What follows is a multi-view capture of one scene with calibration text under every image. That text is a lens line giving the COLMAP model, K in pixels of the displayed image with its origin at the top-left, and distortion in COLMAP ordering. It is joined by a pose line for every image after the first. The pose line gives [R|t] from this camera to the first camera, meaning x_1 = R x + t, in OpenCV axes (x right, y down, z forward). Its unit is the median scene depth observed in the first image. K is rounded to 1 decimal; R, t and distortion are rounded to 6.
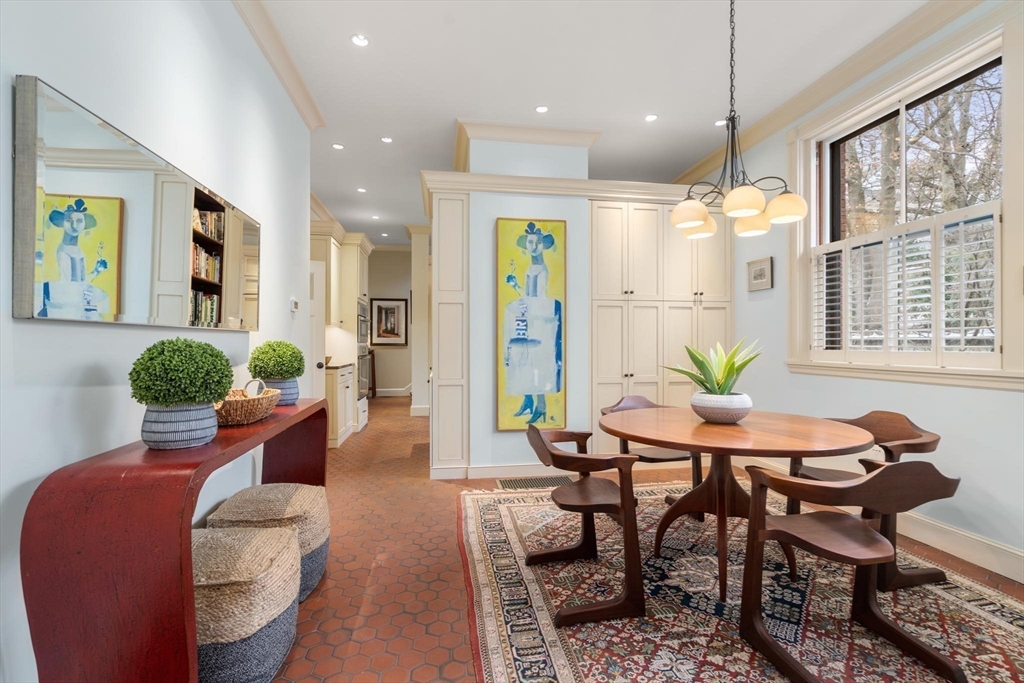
lens RADIAL K [[460.6, 0, 510.4], [0, 460.6, 344.2], [0, 0, 1]] dist [-0.005051, 0.000317]
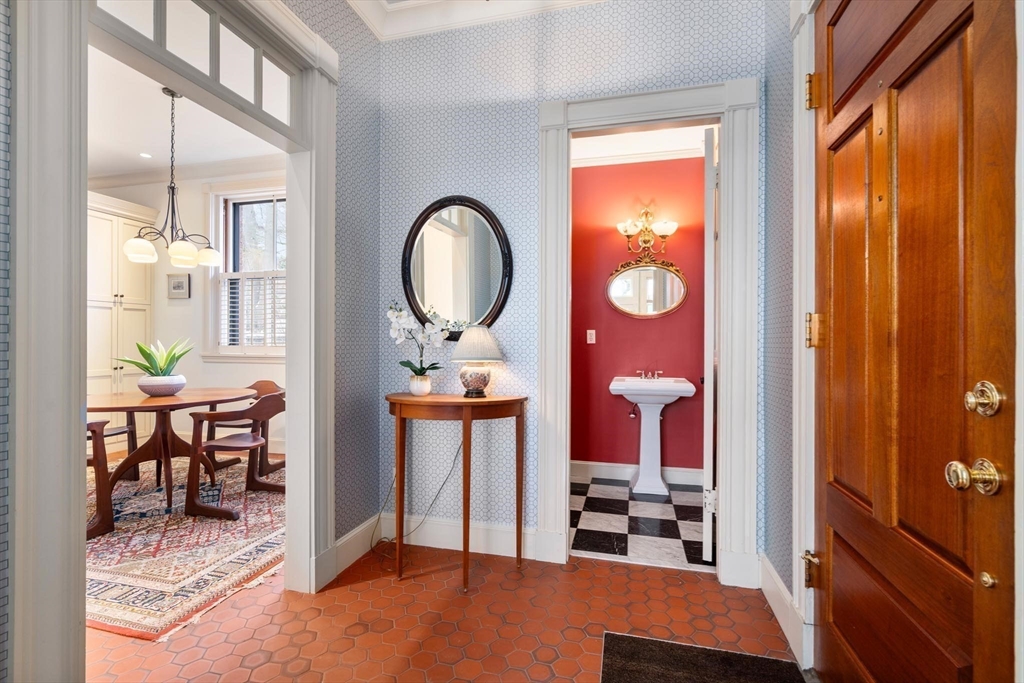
lens RADIAL K [[468.0, 0, 512.0], [0, 468.0, 341.5], [0, 0, 1]] dist [-0.006450, 0.000010]
pose [[0.399824, 0.002439, 0.916588, -0.458526], [-0.004213, 0.999991, -0.000823, -0.004200], [-0.916582, -0.003532, 0.399831, -0.607450]]
